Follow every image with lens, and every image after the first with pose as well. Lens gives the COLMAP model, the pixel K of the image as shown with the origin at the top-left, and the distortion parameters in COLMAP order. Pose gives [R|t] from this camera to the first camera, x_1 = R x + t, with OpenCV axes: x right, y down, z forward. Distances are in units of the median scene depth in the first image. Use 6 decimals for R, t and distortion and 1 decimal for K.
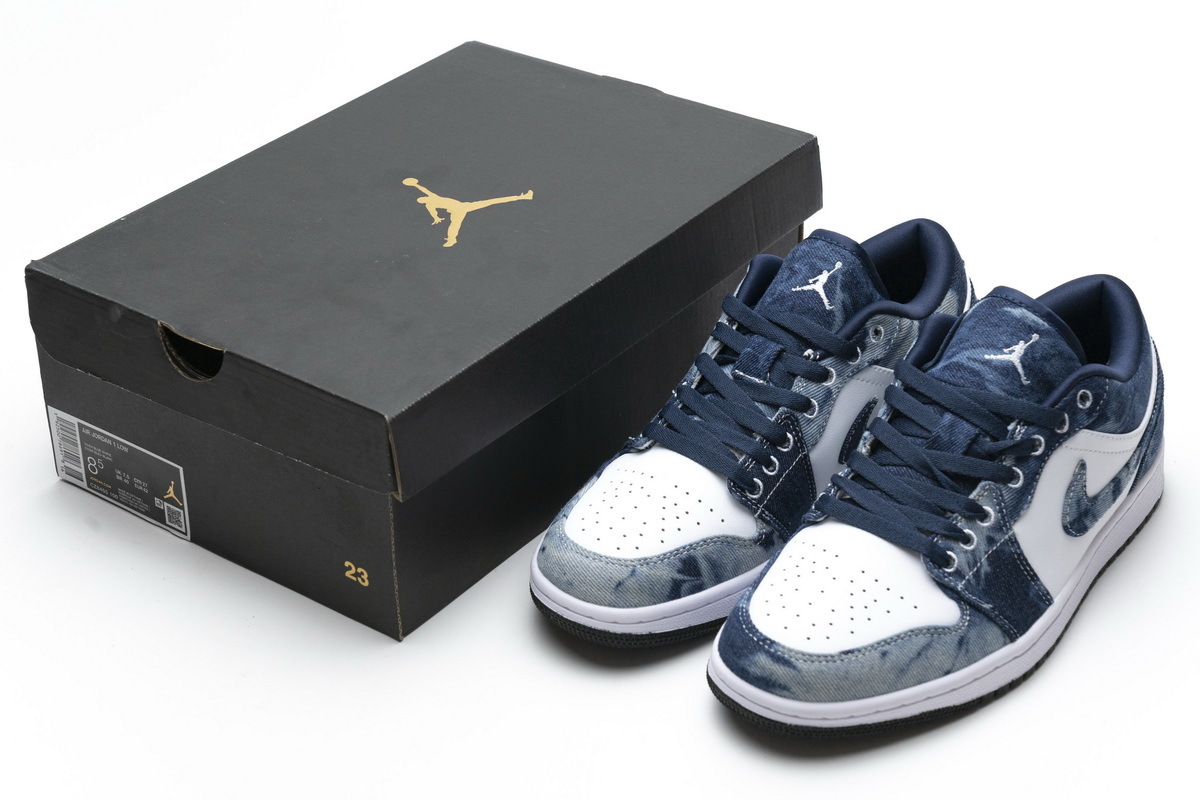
lens RADIAL K [[2383.4, 0, 603.4], [0, 2383.4, 401.0], [0, 0, 1]] dist [-0.069930, 0.000000]
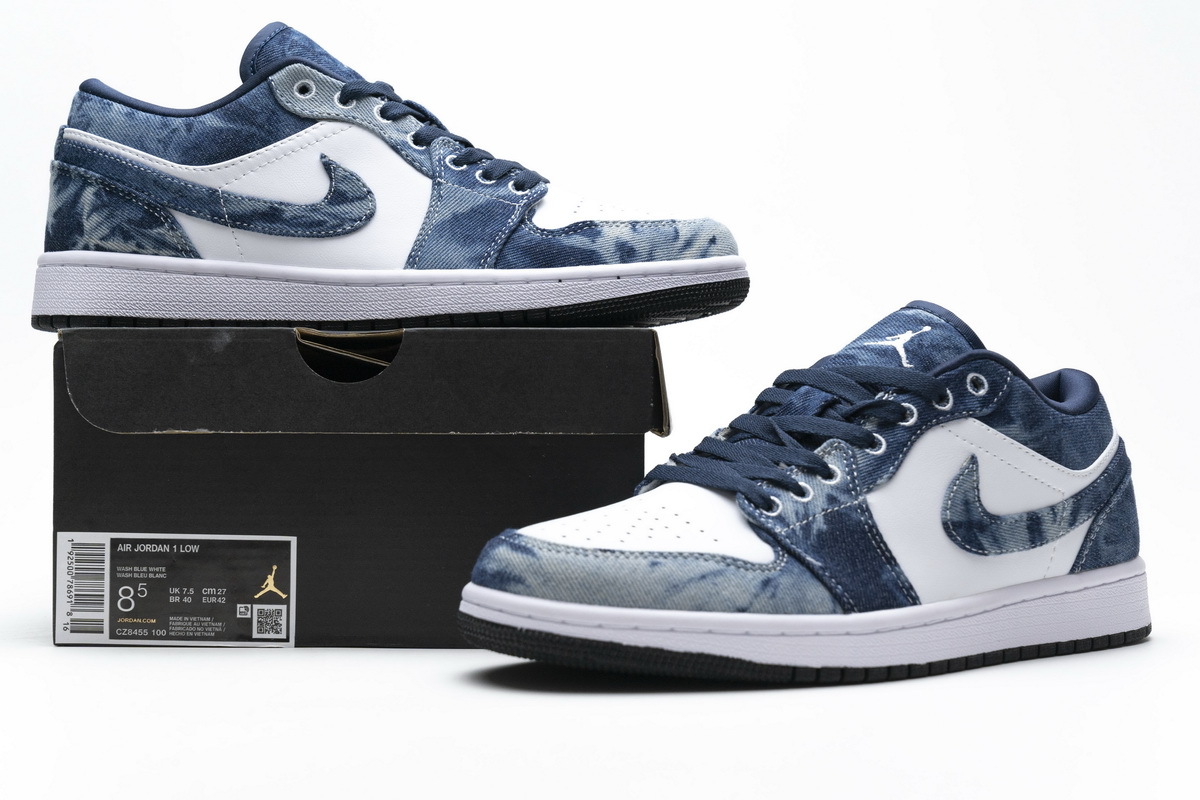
lens RADIAL K [[1930.7, 0, 594.9], [0, 1930.7, 398.7], [0, 0, 1]] dist [0.006264, 0.000000]
pose [[0.959398, 0.025509, -0.280899, 0.267746], [-0.172107, 0.841953, -0.511365, 0.377644], [0.223460, 0.538947, 0.812158, 0.428579]]
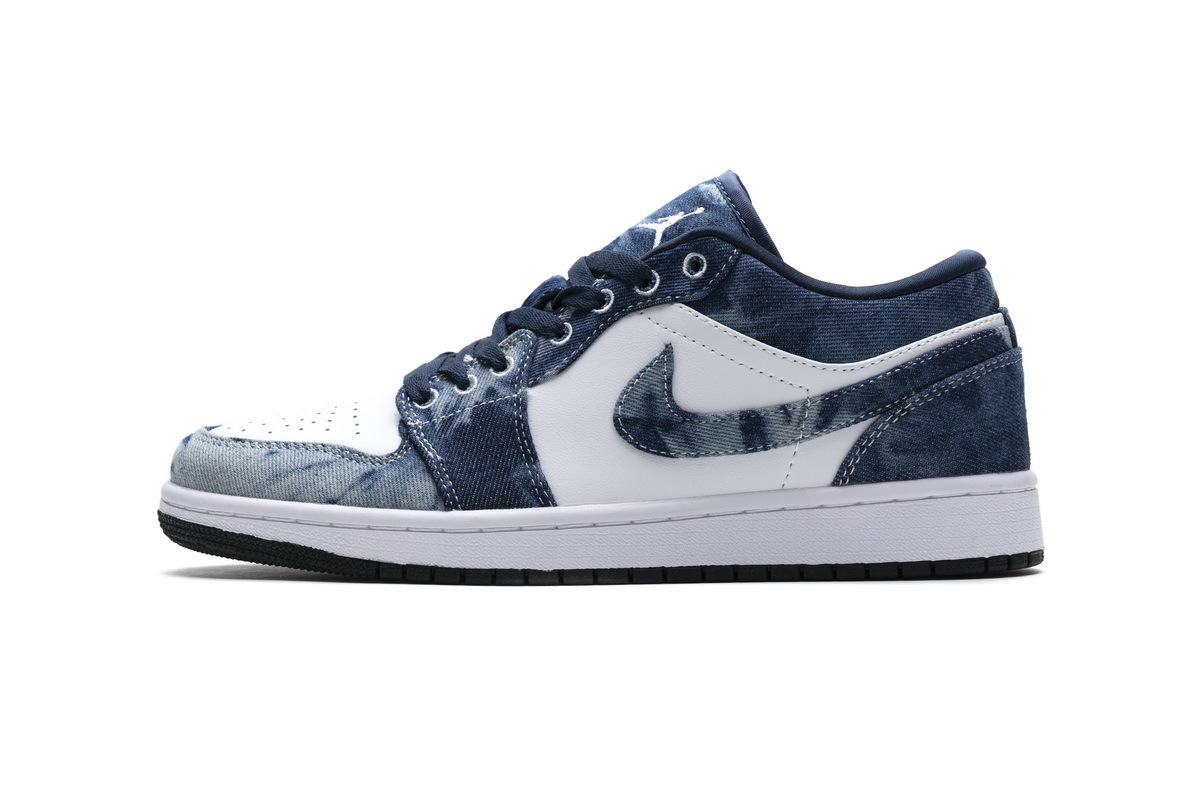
lens RADIAL K [[2213.5, 0, 600.1], [0, 2213.5, 400.1], [0, 0, 1]] dist [-0.086299, 0.000000]
pose [[0.629610, 0.020285, -0.776646, 0.724093], [-0.426289, 0.844756, -0.323519, 0.270886], [0.649514, 0.534767, 0.540515, 0.643145]]
